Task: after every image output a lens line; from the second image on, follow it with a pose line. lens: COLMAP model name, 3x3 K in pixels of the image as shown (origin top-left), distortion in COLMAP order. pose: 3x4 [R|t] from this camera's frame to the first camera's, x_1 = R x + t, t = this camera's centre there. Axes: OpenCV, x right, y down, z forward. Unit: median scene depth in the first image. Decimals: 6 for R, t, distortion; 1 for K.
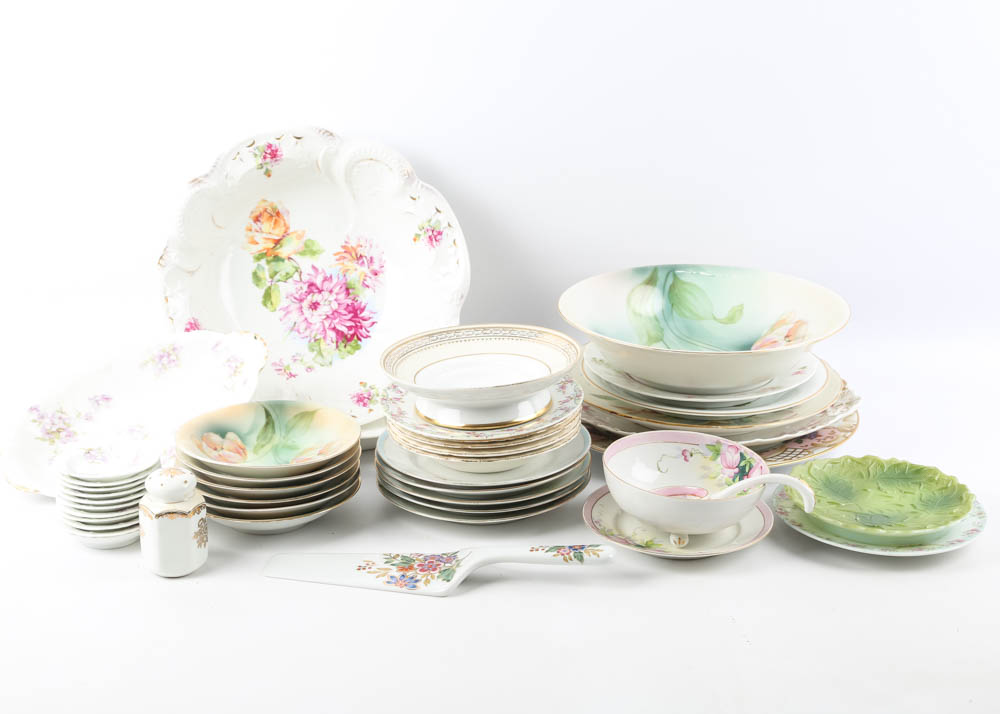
lens RADIAL K [[1770.8, 0, 503.3], [0, 1770.8, 397.2], [0, 0, 1]] dist [0.175758, 0.081620]
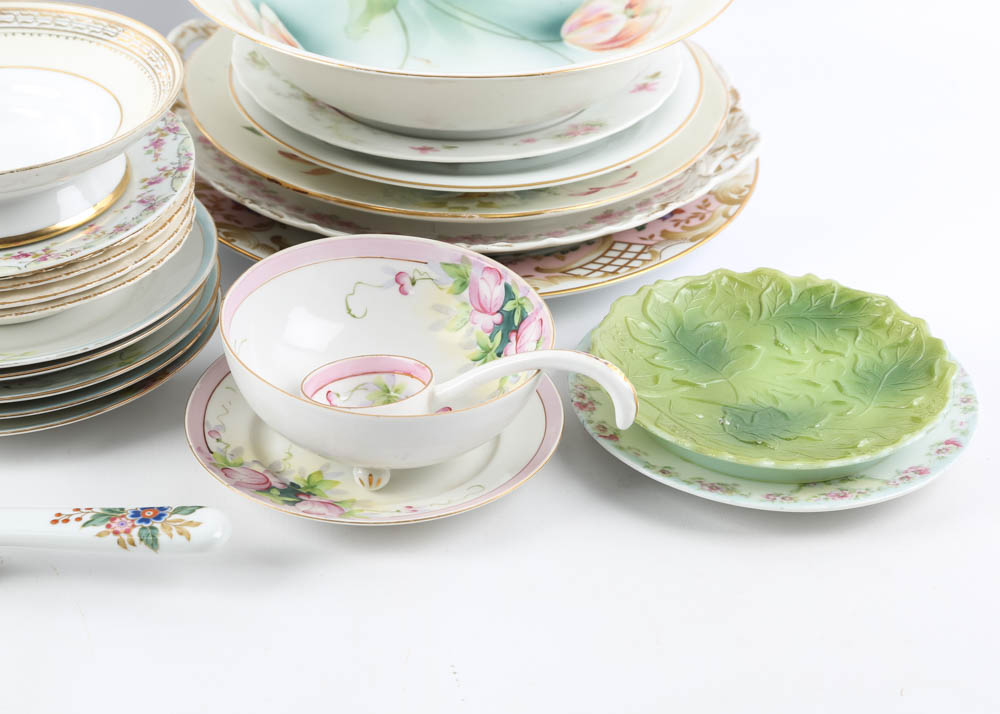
lens RADIAL K [[2410.5, 0, 500.0], [0, 2410.5, 357.0], [0, 0, 1]] dist [0.328754, -0.035671]
pose [[0.999009, -0.006626, 0.044022, 0.099717], [-0.002493, 0.978985, 0.203918, -0.086605], [-0.044448, -0.203826, 0.977998, 0.319808]]
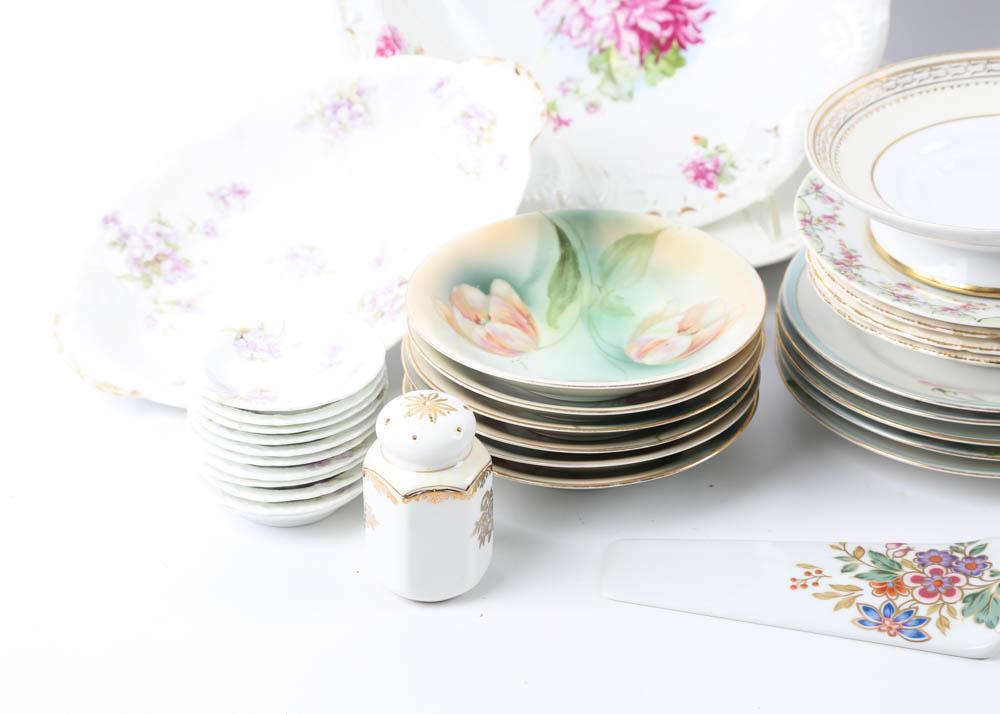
lens RADIAL K [[2410.5, 0, 500.0], [0, 2410.5, 357.0], [0, 0, 1]] dist [0.328754, -0.035671]
pose [[0.999819, -0.006673, -0.017809, -0.141373], [0.010016, 0.980780, 0.194859, -0.095764], [0.016167, -0.195002, 0.980670, 0.308444]]
